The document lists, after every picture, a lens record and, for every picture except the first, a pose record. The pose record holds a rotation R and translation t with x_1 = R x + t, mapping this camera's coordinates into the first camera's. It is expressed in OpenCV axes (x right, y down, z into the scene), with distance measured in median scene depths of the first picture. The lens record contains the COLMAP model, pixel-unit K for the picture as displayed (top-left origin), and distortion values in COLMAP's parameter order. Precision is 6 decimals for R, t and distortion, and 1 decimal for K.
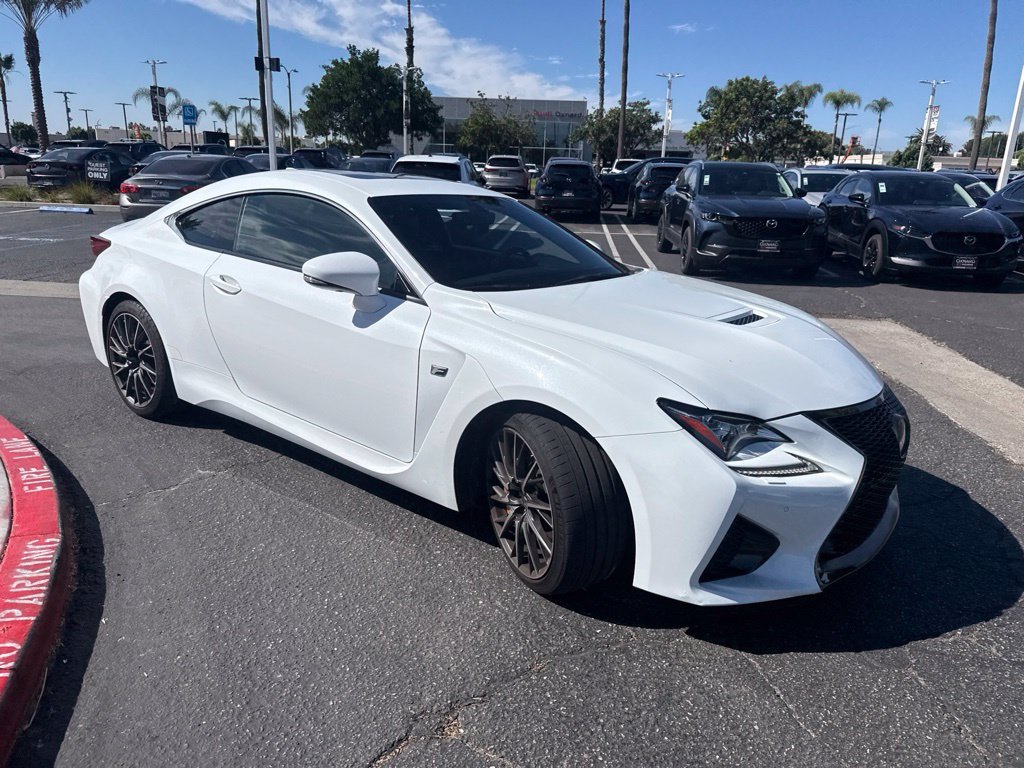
lens RADIAL K [[724.1, 0, 504.5], [0, 724.1, 384.0], [0, 0, 1]] dist [0.017574, -0.025418]
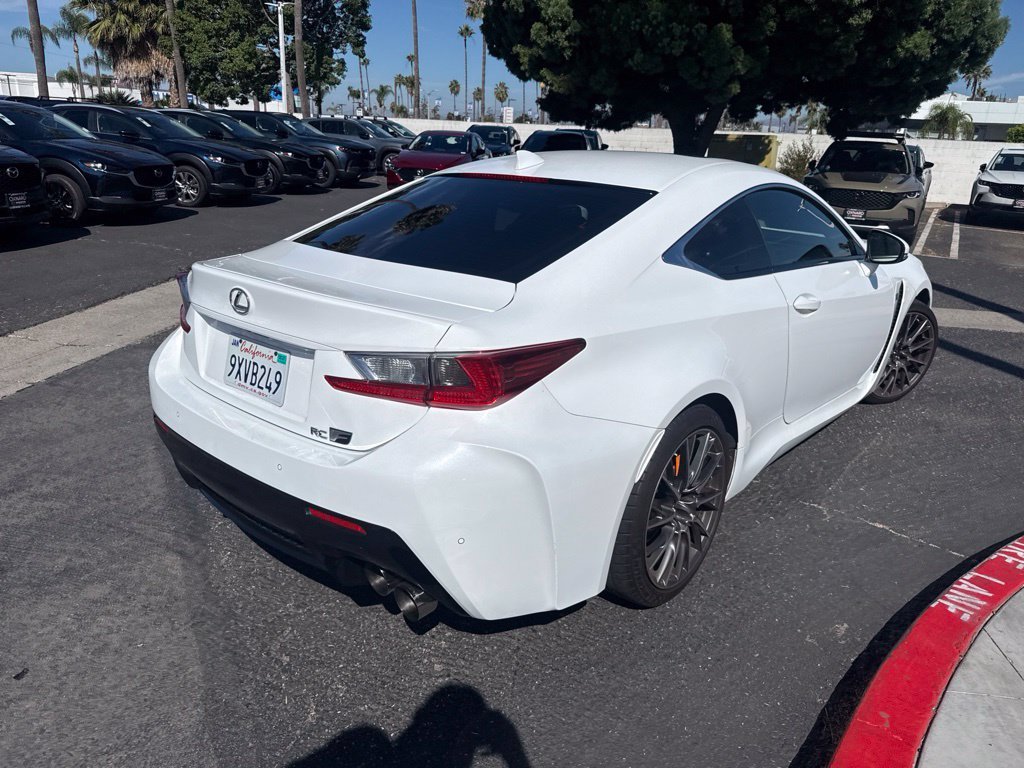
lens RADIAL K [[724.1, 0, 508.9], [0, 724.1, 372.0], [0, 0, 1]] dist [0.017574, -0.025418]
pose [[0.054574, -0.335738, 0.940373, -0.395581], [0.239228, 0.918744, 0.314133, -0.133452], [-0.969428, 0.207820, 0.130458, 0.402517]]
